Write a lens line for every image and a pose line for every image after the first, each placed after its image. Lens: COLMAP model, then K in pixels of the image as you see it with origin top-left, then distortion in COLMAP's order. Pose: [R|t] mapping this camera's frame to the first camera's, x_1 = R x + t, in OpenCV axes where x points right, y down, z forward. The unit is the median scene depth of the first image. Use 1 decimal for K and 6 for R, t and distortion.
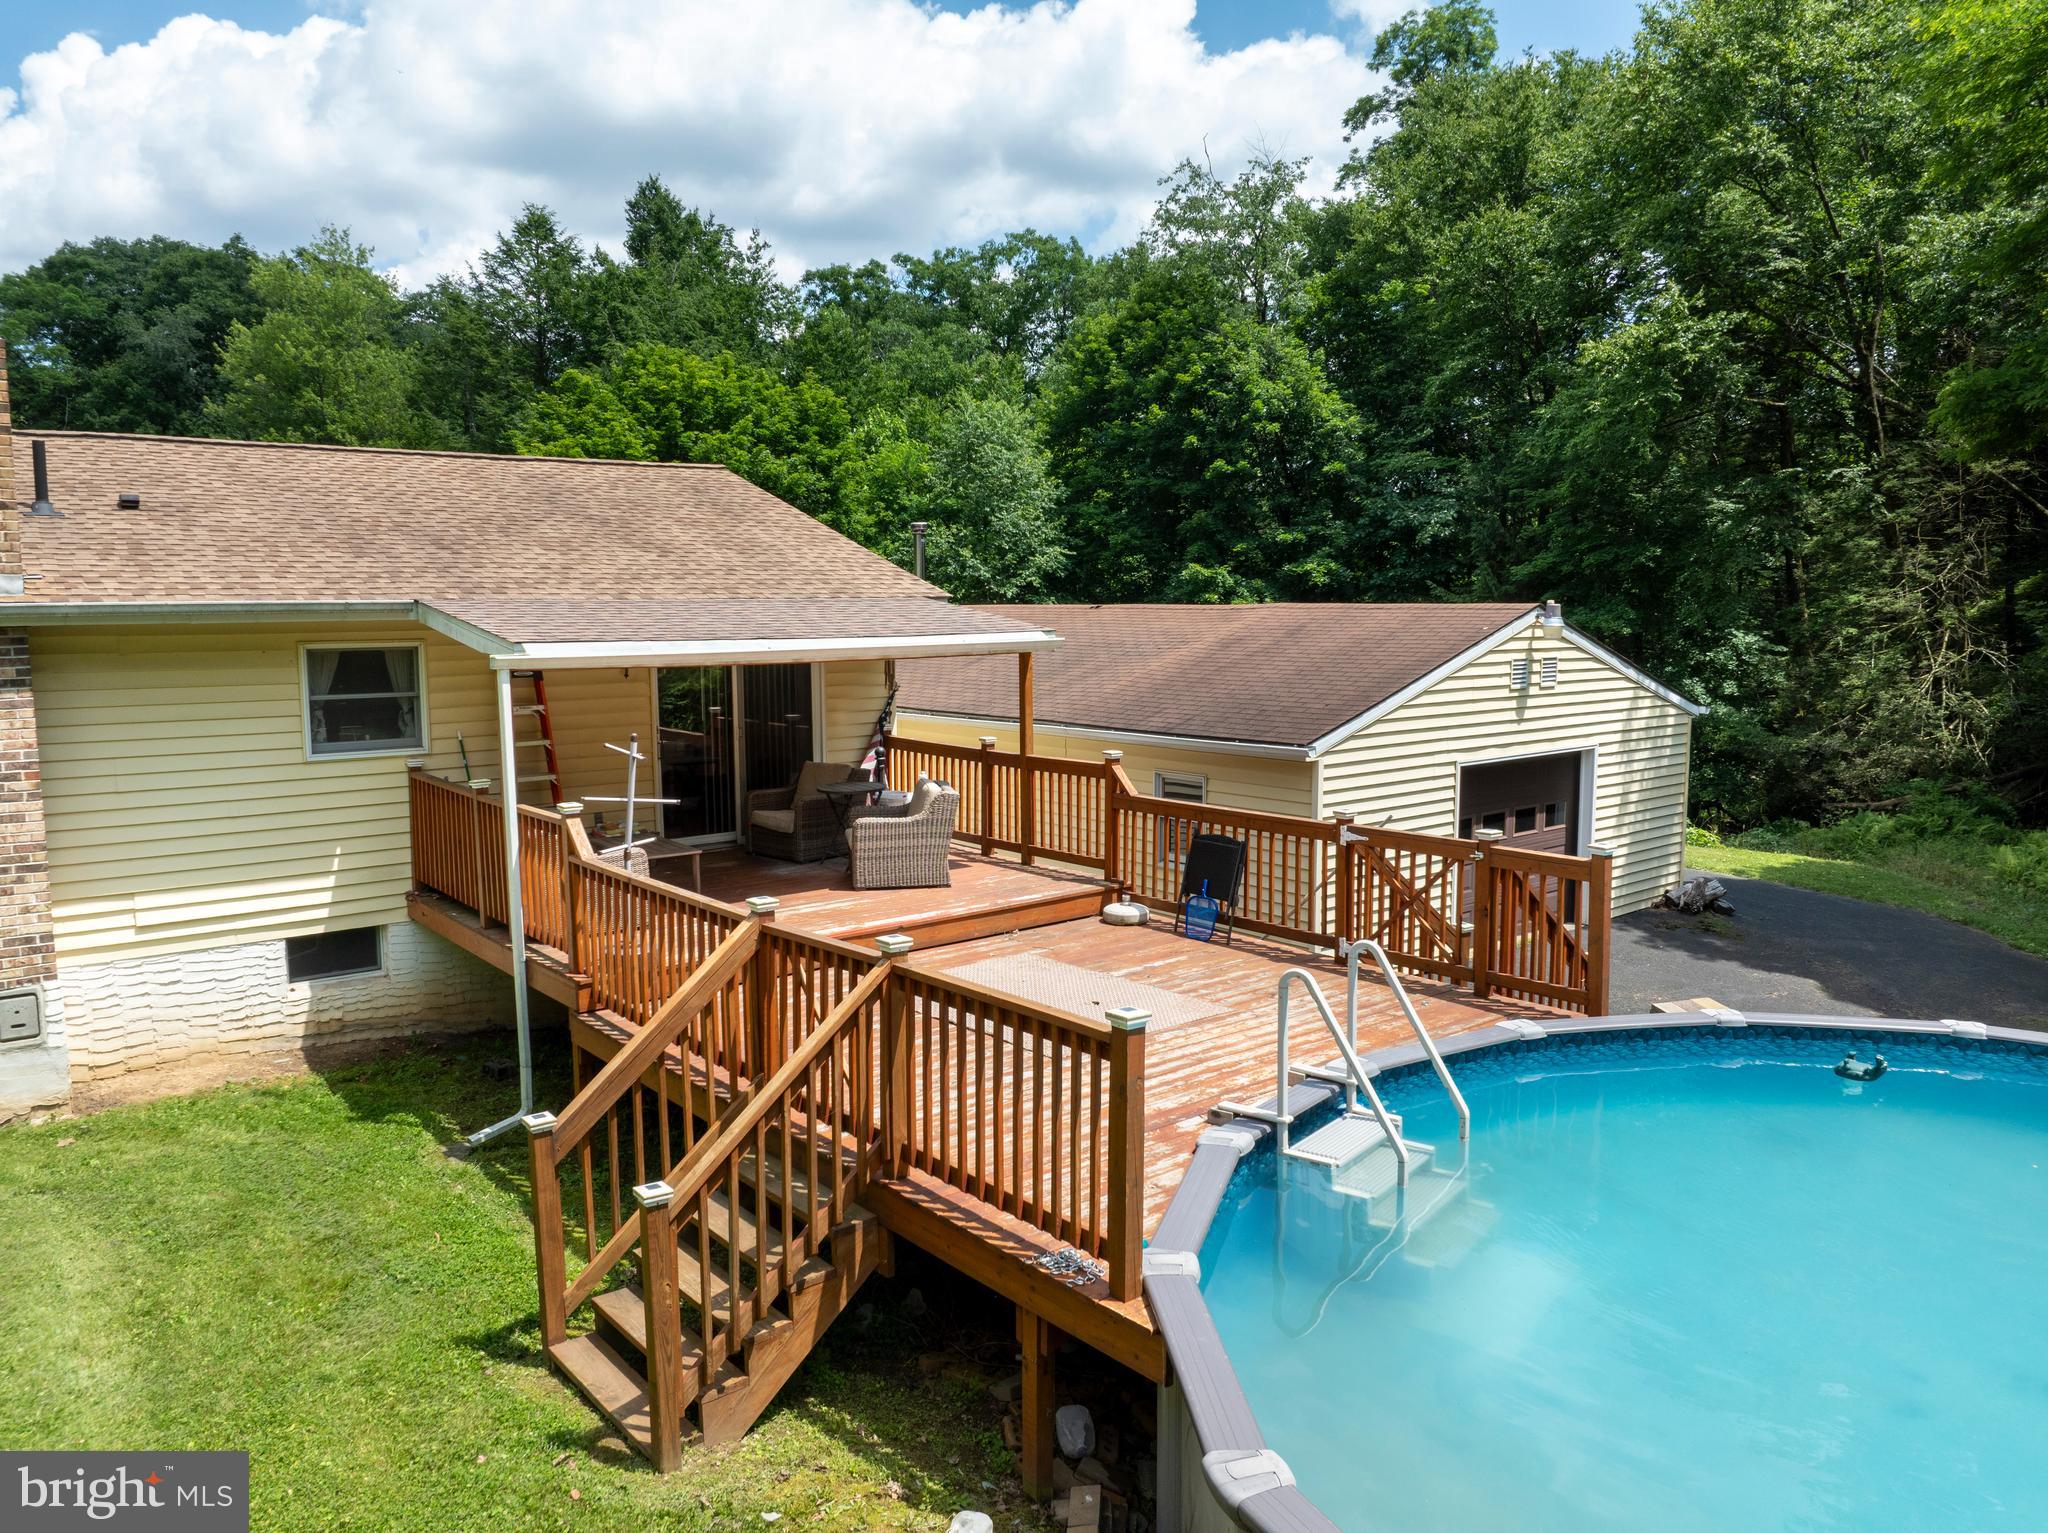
lens RADIAL K [[1438.5, 0, 1026.8], [0, 1438.5, 775.1], [0, 0, 1]] dist [-0.035744, 0.003818]
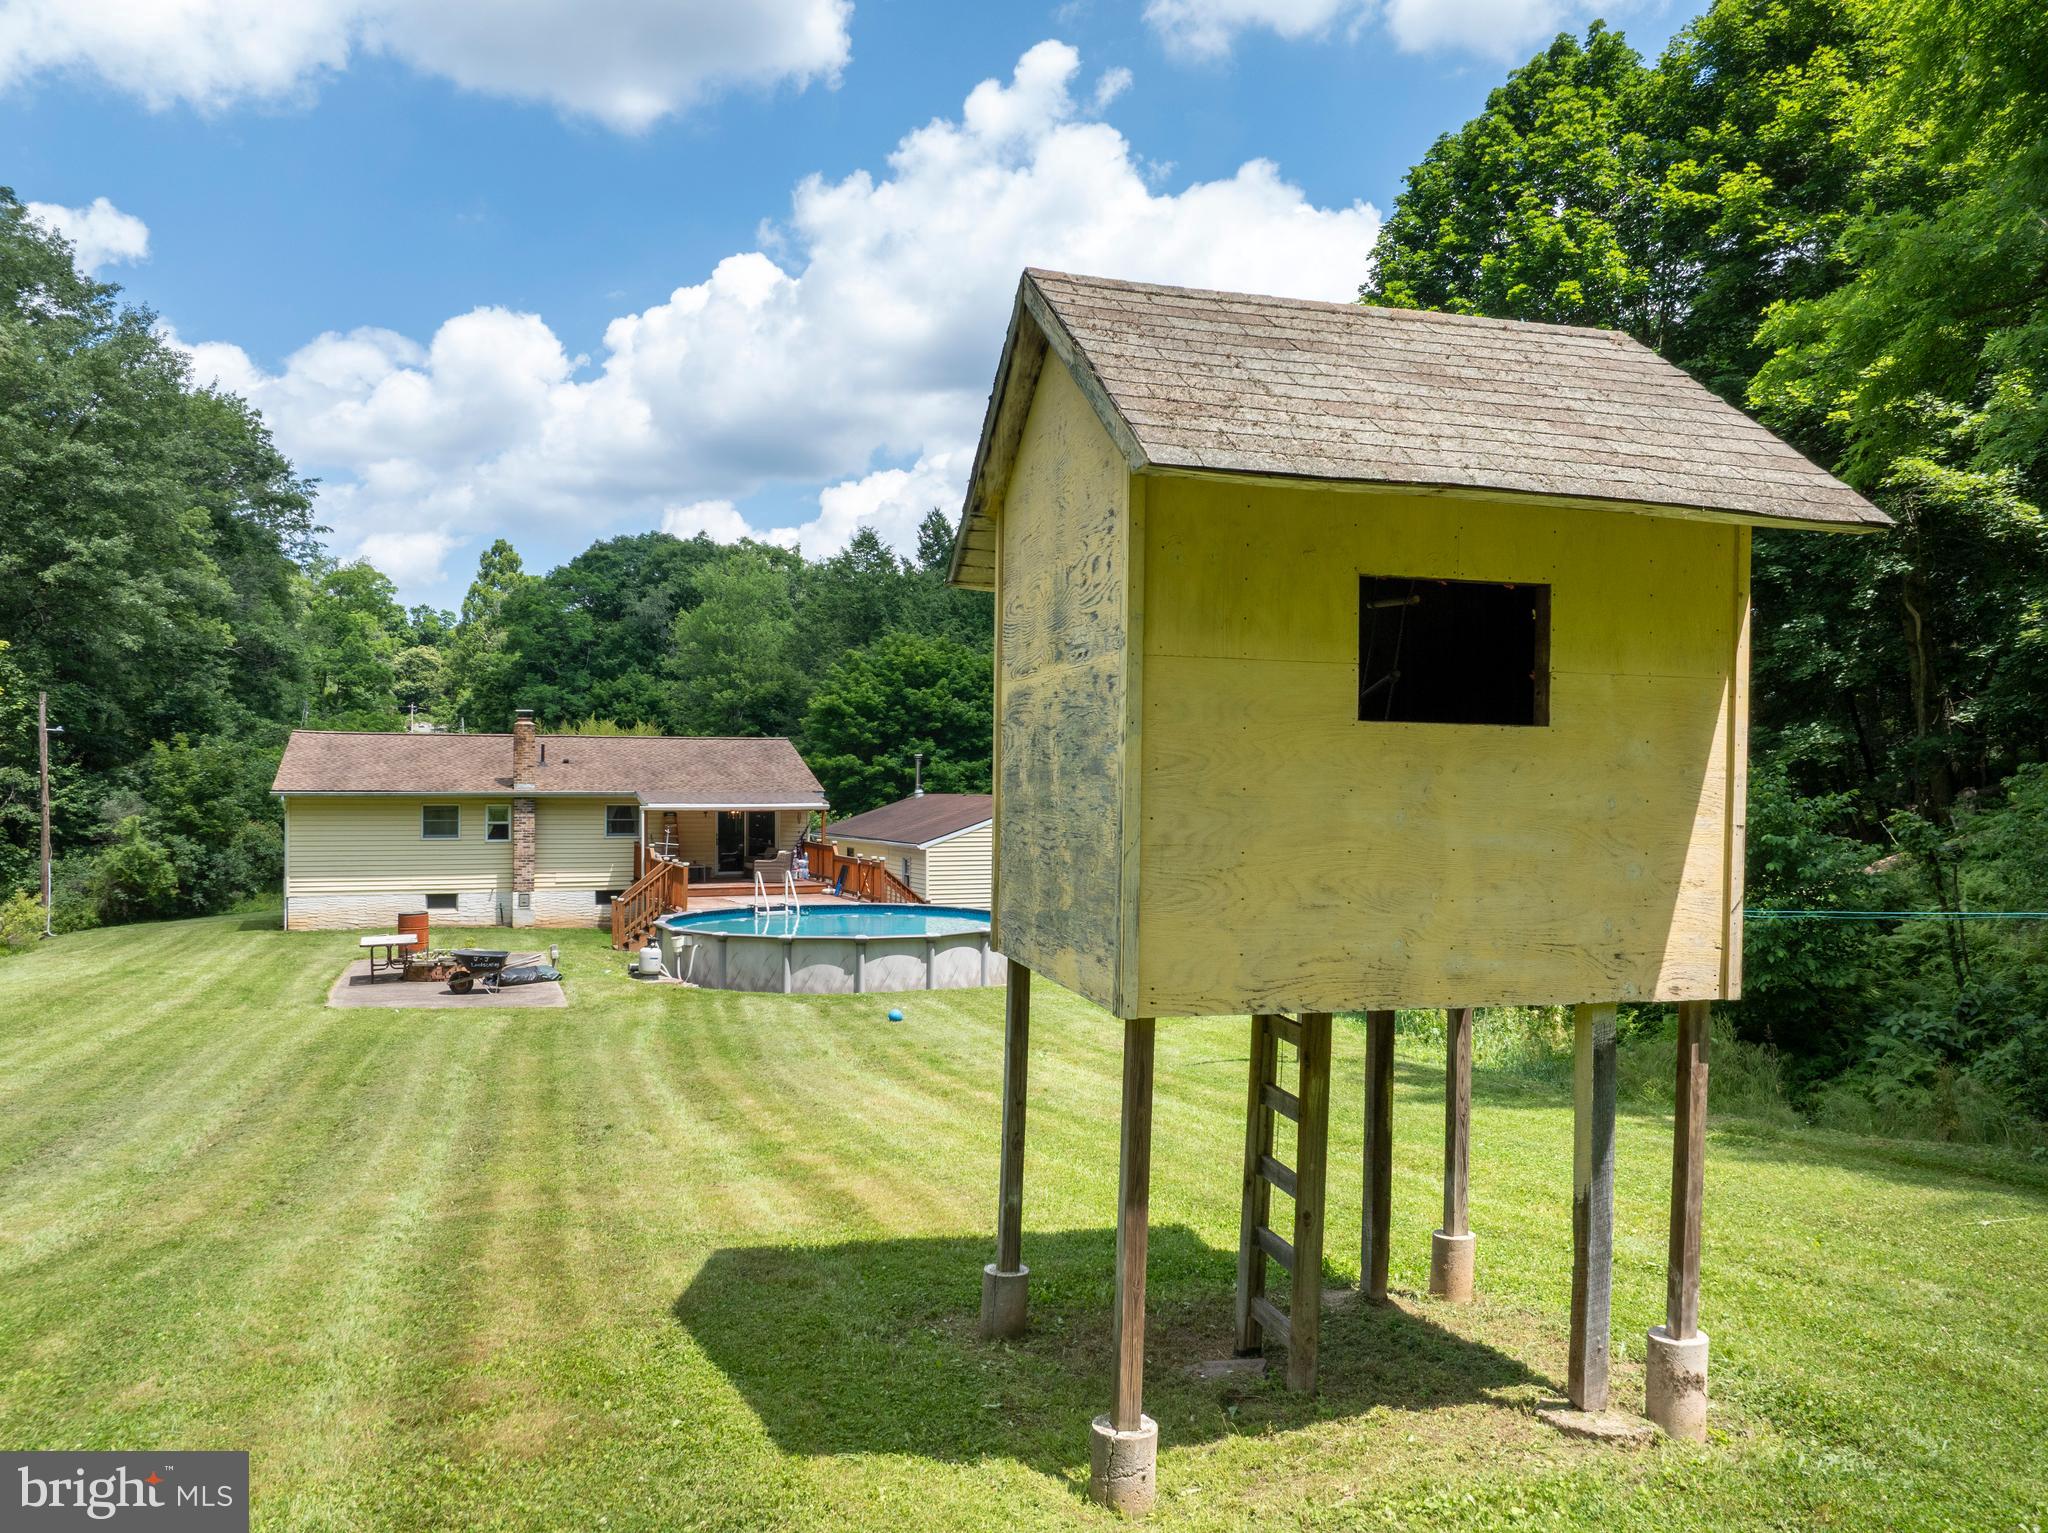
lens RADIAL K [[1441.9, 0, 1027.5], [0, 1441.9, 773.7], [0, 0, 1]] dist [-0.044751, 0.026156]
pose [[0.955691, 0.003377, -0.294351, 0.365819], [-0.041697, 0.991405, -0.124009, 0.055002], [0.291402, 0.130788, 0.947618, -0.491952]]
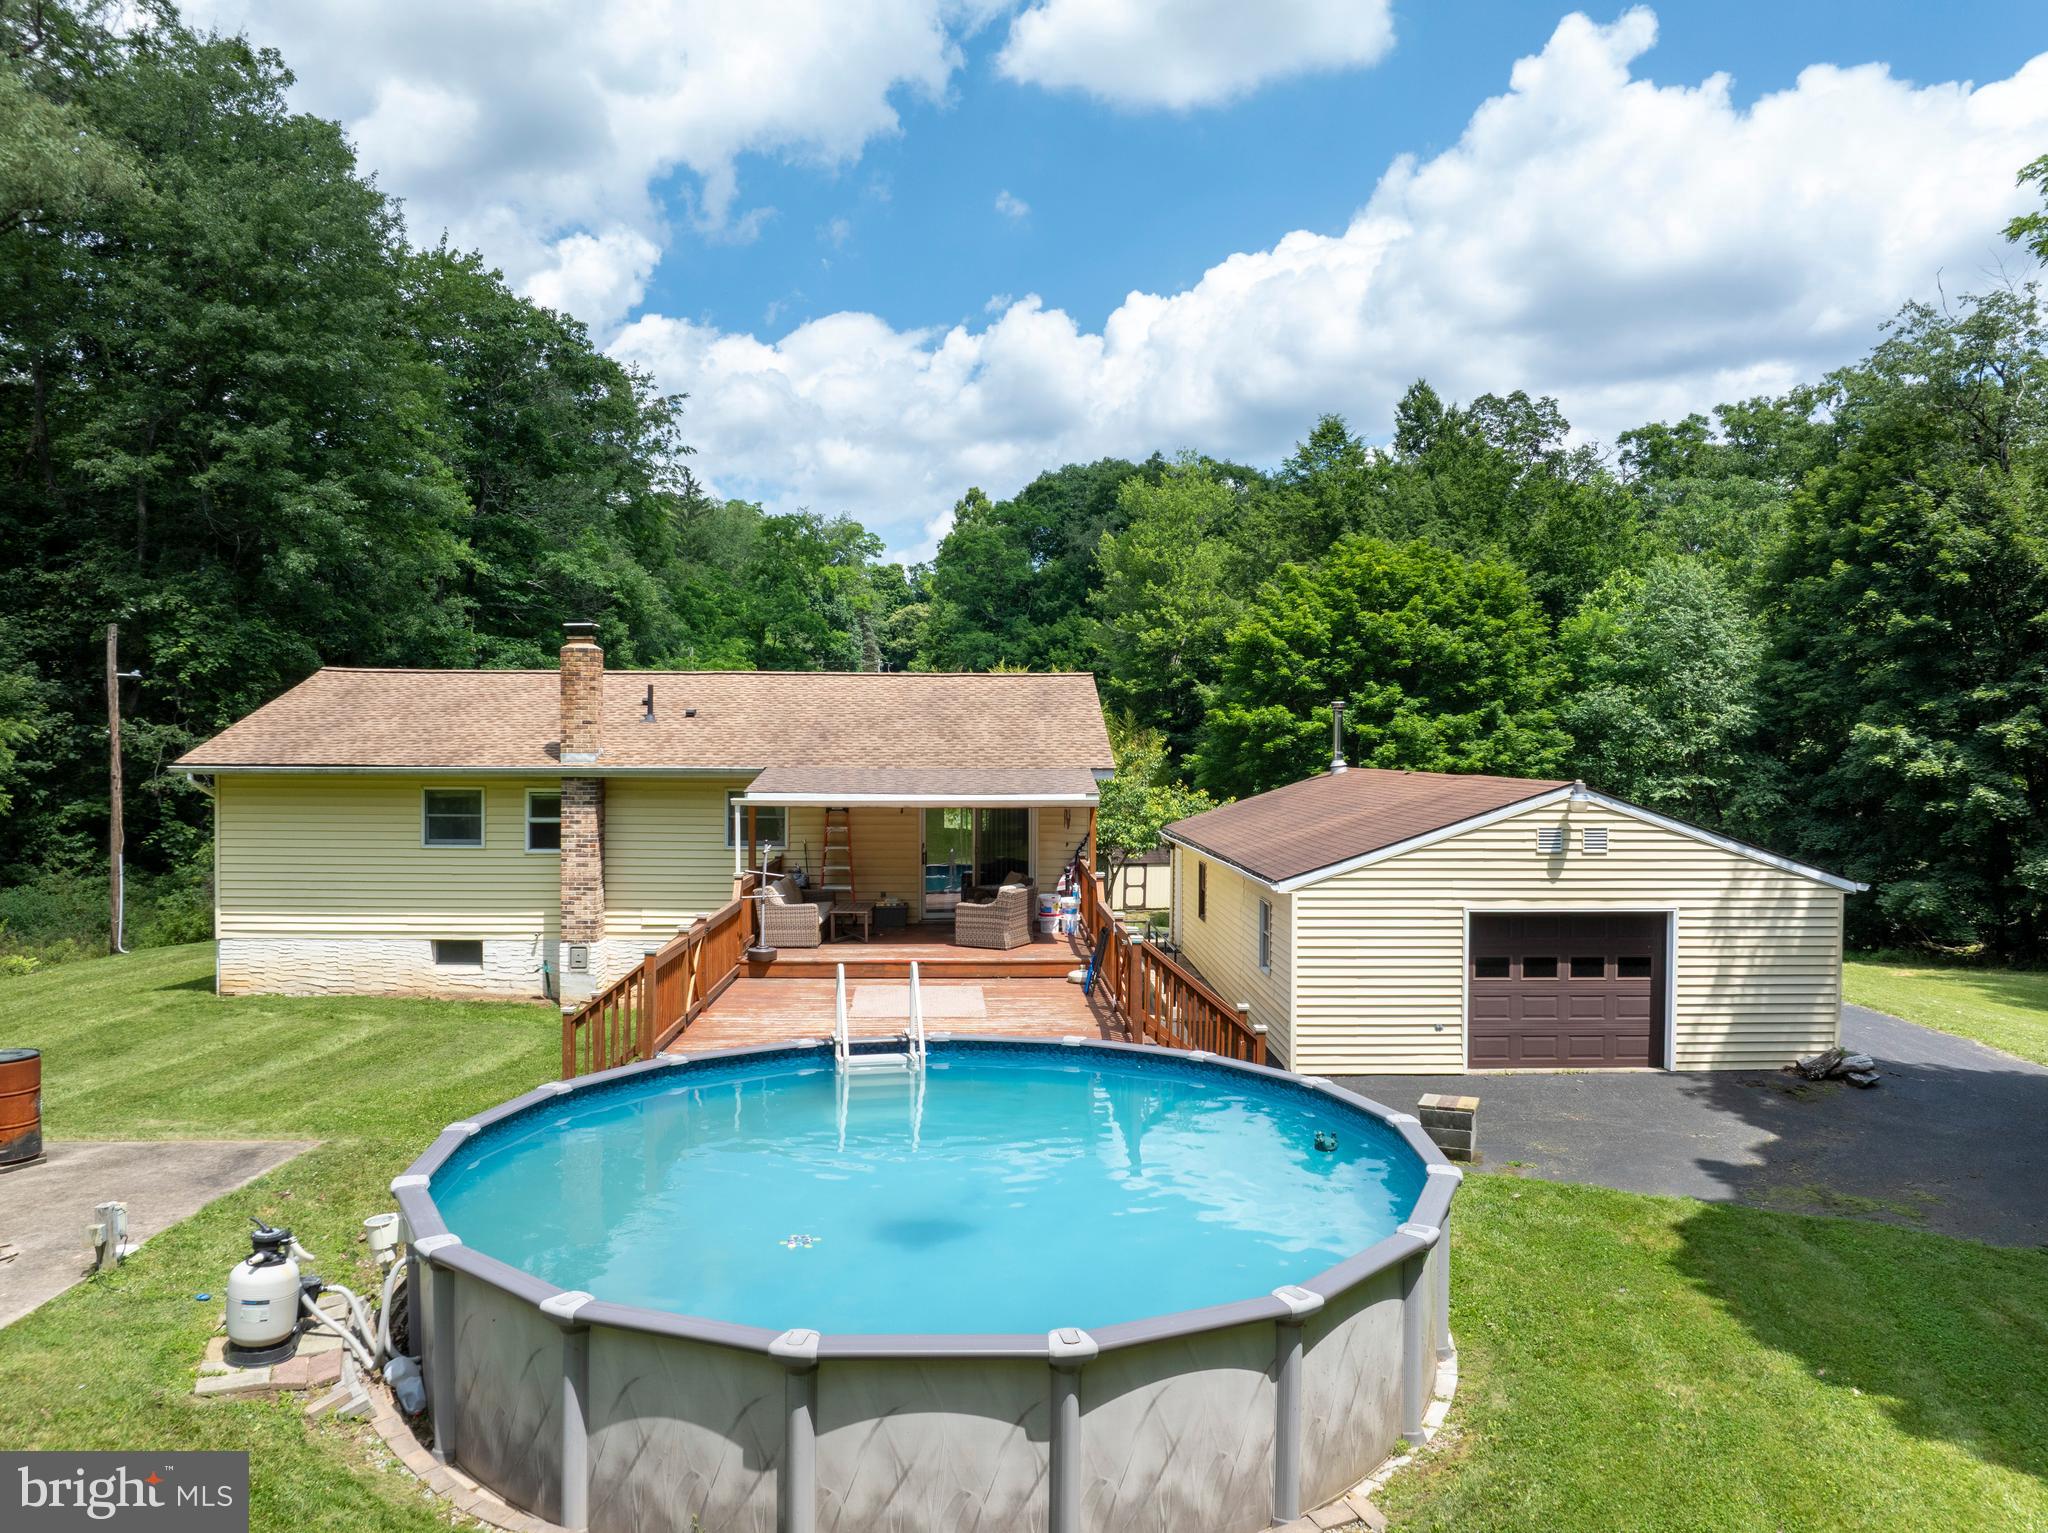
lens RADIAL K [[1438.5, 0, 1026.8], [0, 1438.5, 775.1], [0, 0, 1]] dist [-0.035744, 0.003818]
pose [[0.794188, 0.022533, -0.607254, 0.247317], [-0.082124, 0.994124, -0.070516, -0.001558], [0.602097, 0.105873, 0.791372, -0.074127]]
